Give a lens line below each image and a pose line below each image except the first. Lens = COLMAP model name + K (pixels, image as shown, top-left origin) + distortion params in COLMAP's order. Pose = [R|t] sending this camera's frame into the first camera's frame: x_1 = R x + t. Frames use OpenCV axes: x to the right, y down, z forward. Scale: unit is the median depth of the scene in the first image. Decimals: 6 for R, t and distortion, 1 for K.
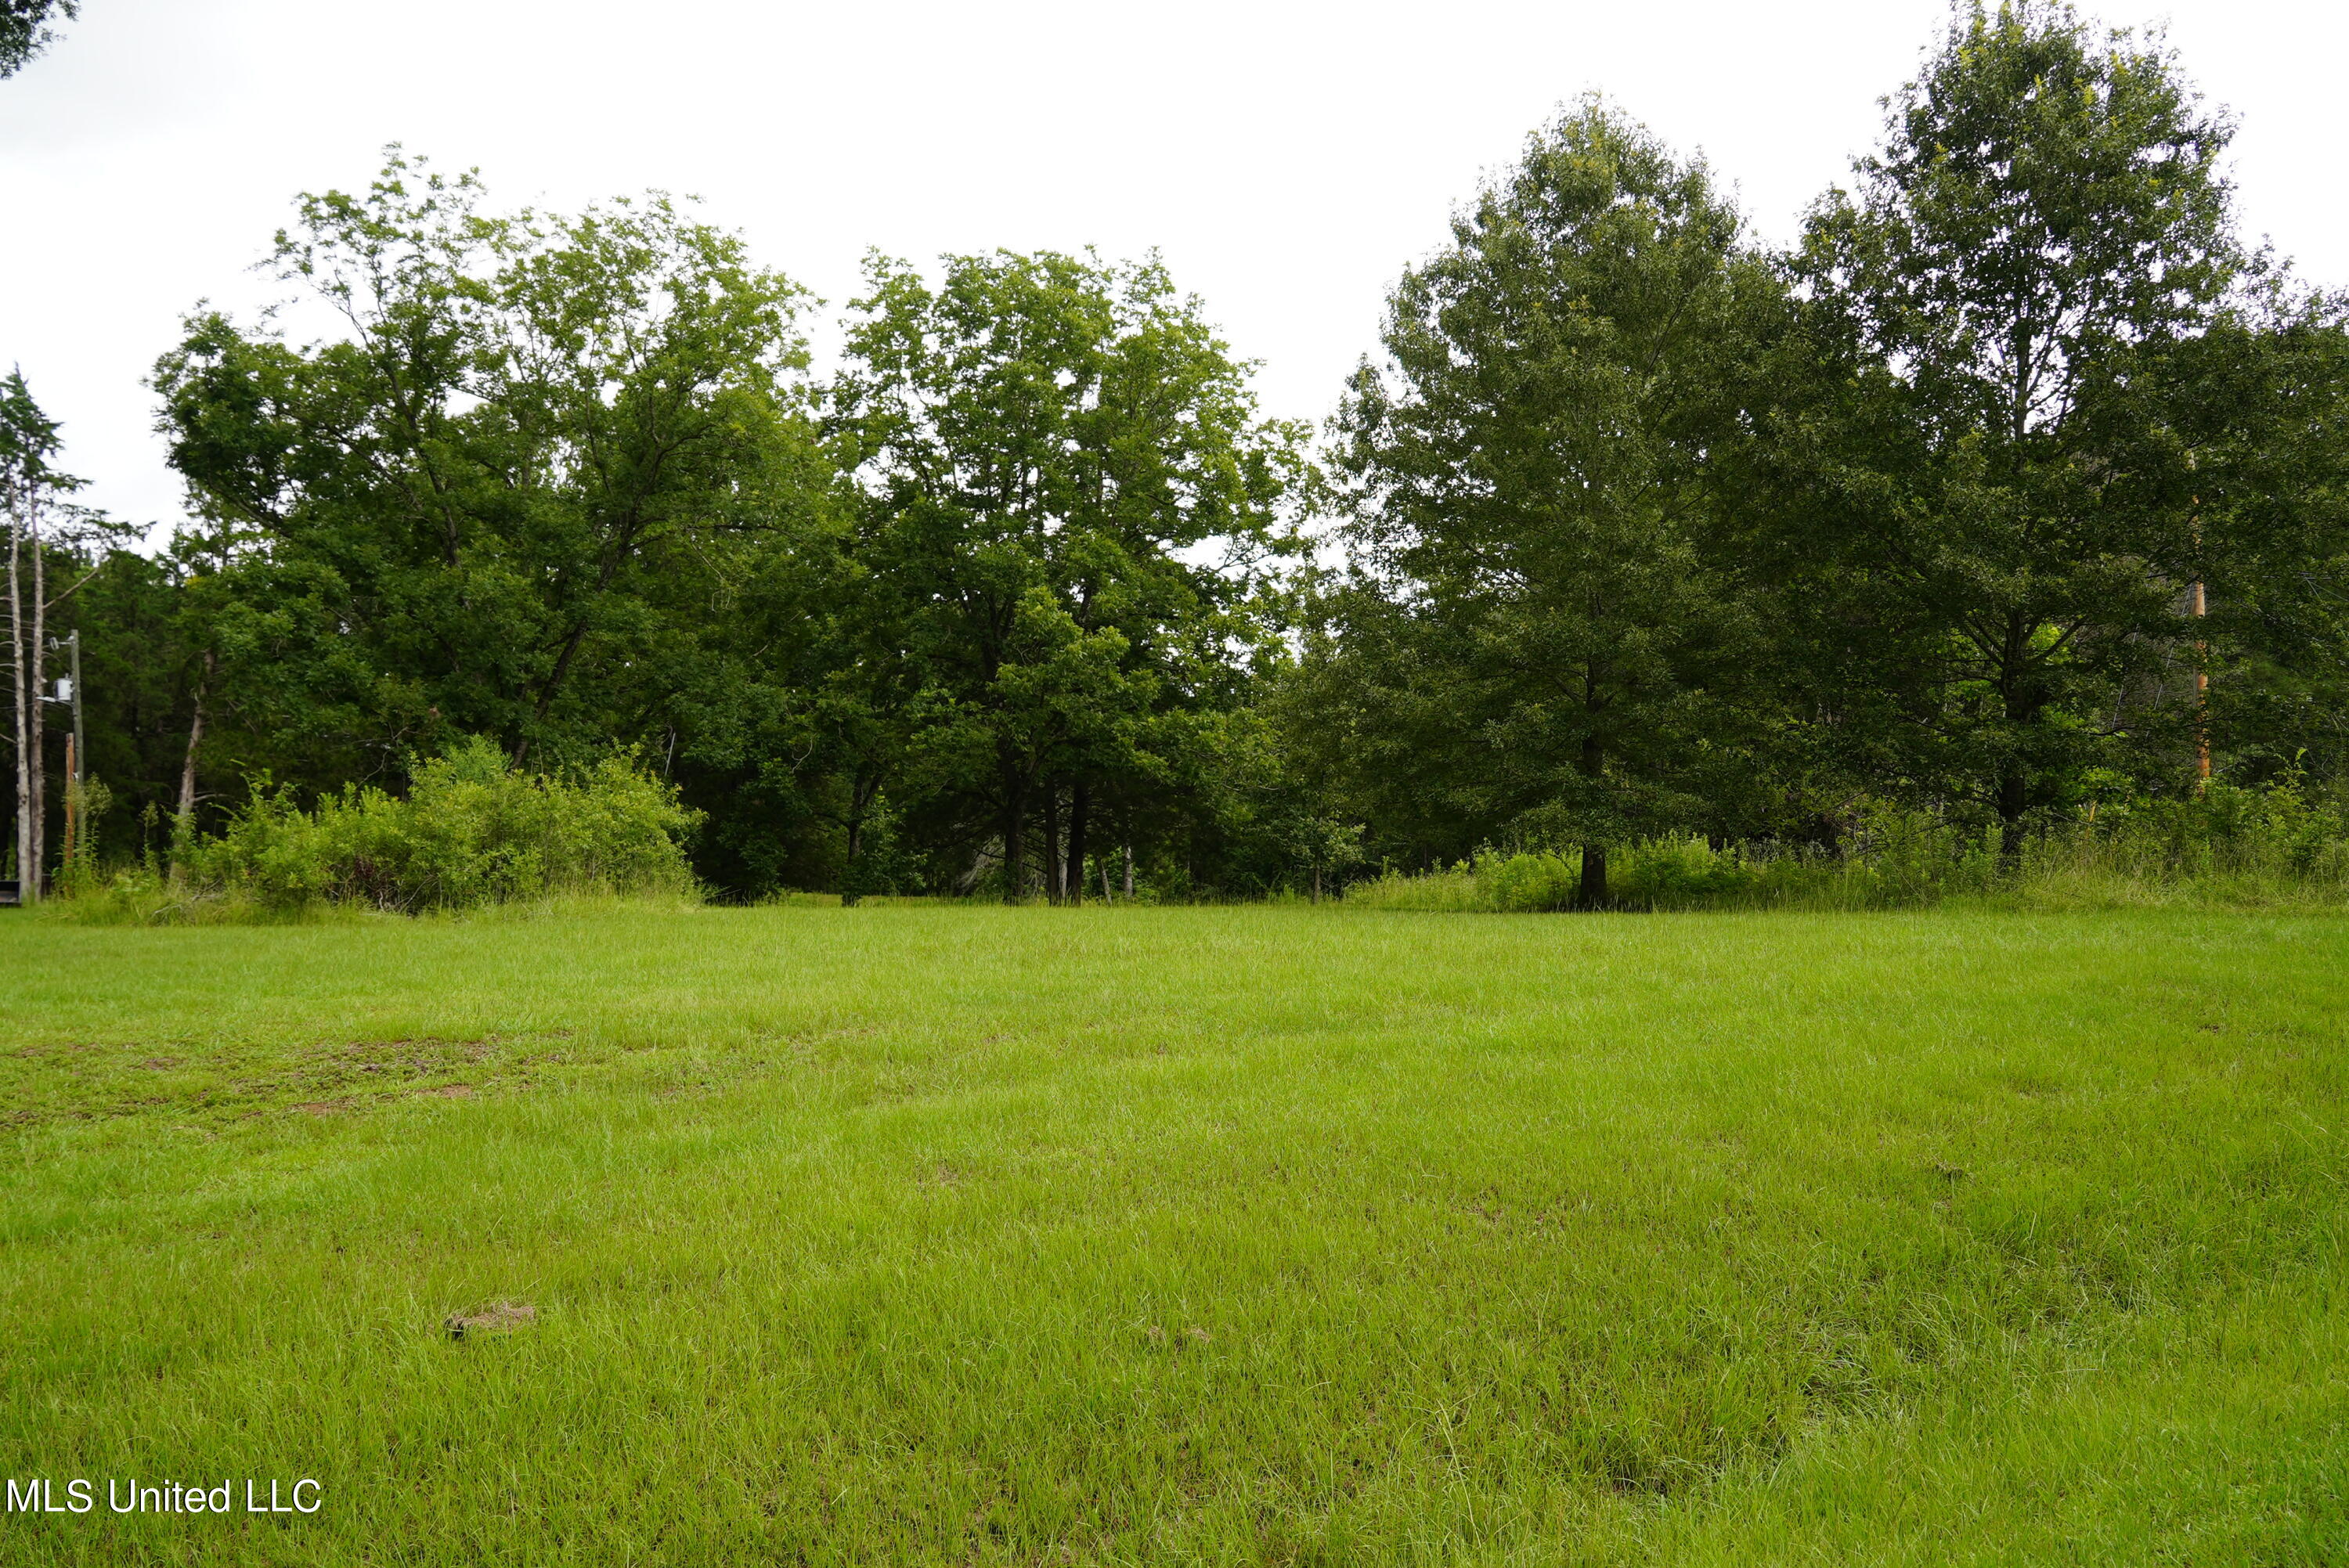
lens RADIAL K [[1907.4, 0, 1176.1], [0, 1907.4, 776.3], [0, 0, 1]] dist [-0.048388, 0.046317]
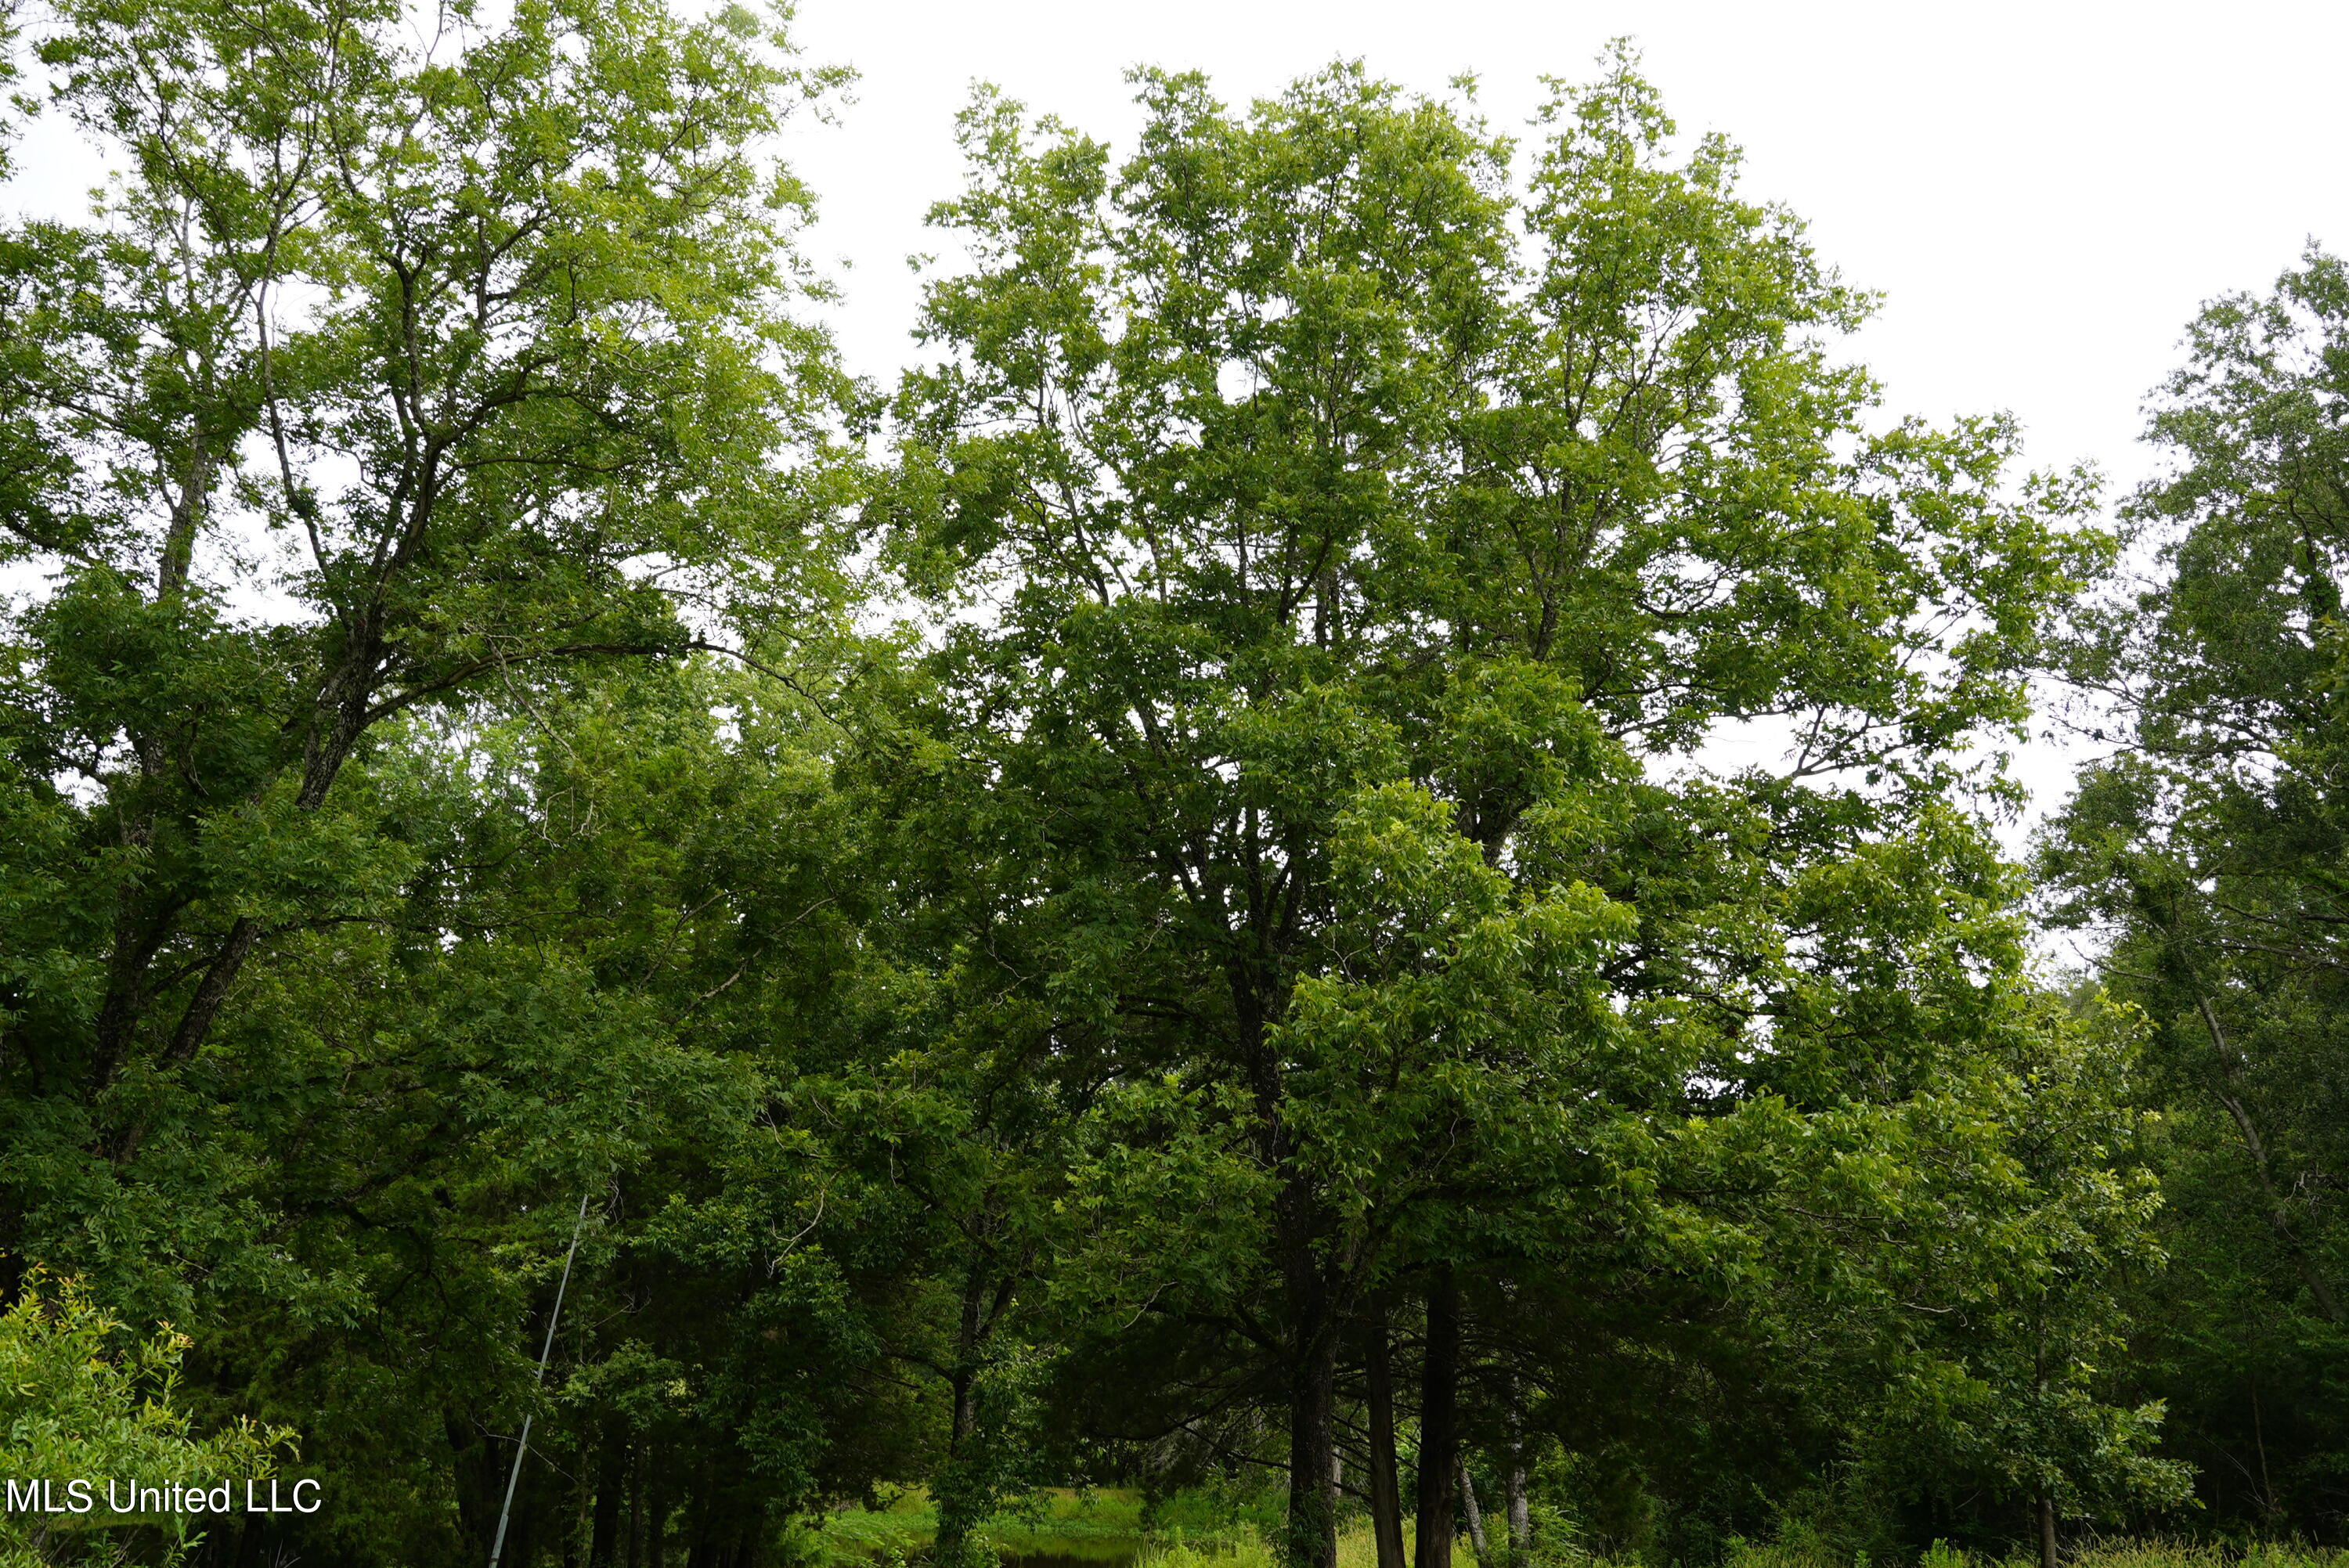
lens RADIAL K [[2634.5, 0, 1164.9], [0, 2634.5, 784.8], [0, 0, 1]] dist [0.128880, 0.000000]
pose [[0.994428, -0.026198, -0.102116, -0.014417], [0.007075, 0.983031, -0.183303, -0.000016], [0.105185, 0.181559, 0.977738, 0.107046]]
